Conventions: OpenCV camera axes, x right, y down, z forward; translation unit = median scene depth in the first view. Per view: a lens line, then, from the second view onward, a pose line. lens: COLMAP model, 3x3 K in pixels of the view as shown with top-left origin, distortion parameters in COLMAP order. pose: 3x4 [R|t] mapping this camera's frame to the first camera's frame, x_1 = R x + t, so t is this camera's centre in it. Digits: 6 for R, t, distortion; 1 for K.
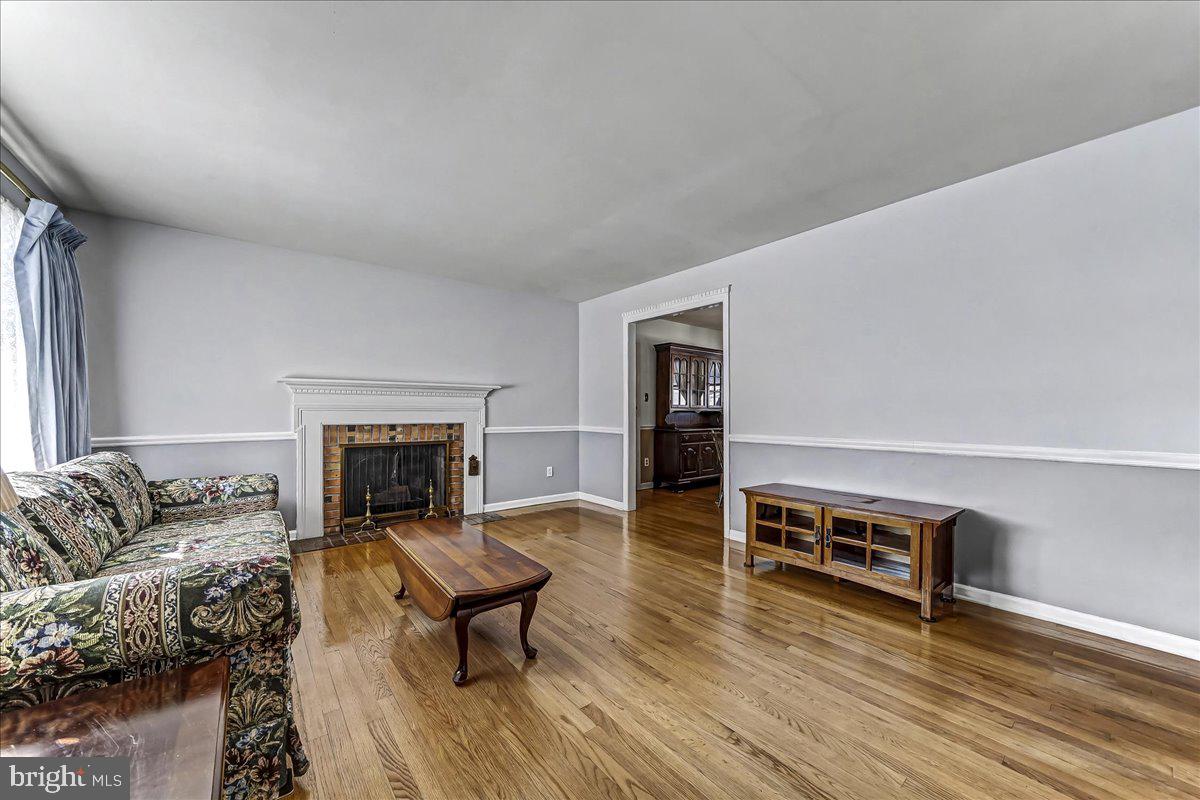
lens RADIAL K [[442.3, 0, 607.9], [0, 442.3, 406.7], [0, 0, 1]] dist [-0.000206, -0.000007]
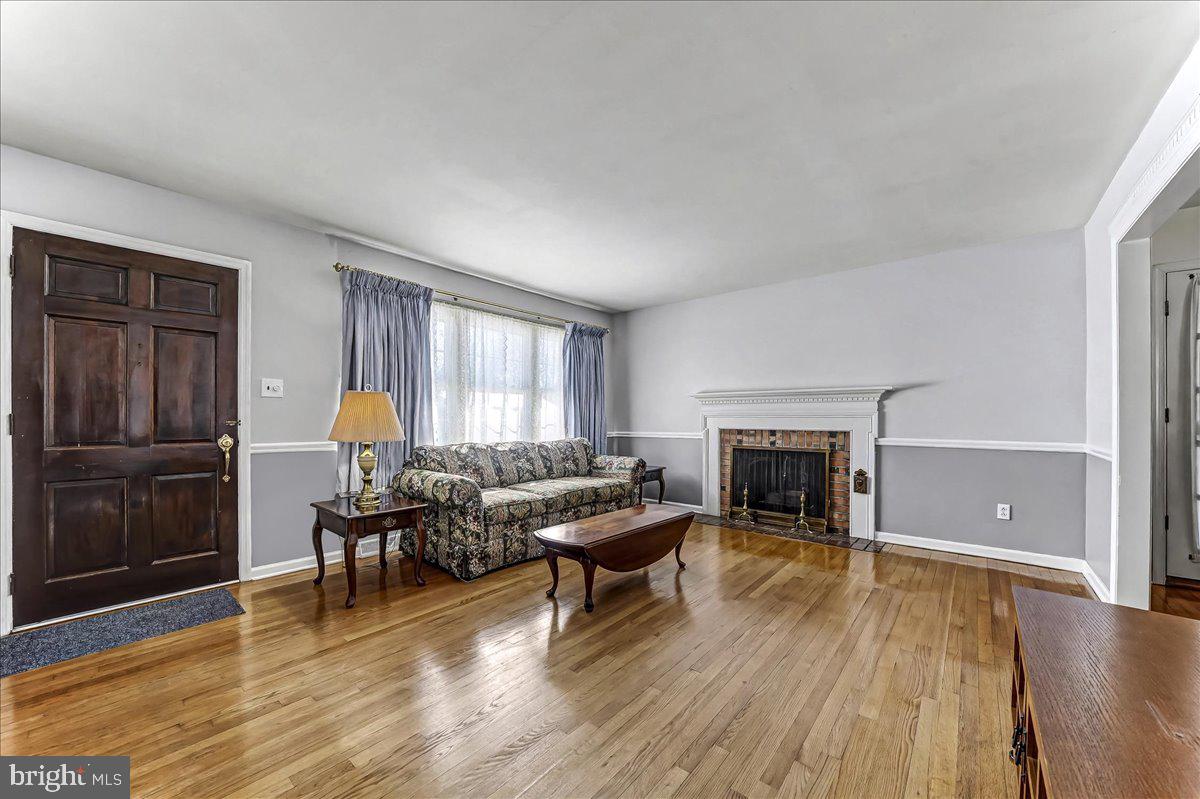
lens RADIAL K [[455.4, 0, 582.1], [0, 455.4, 421.6], [0, 0, 1]] dist [-0.016147, 0.002979]
pose [[0.158576, 0.008851, -0.987307, 0.508659], [0.010203, 0.999892, 0.010603, 0.002816], [0.987294, -0.011755, 0.158468, 0.358863]]
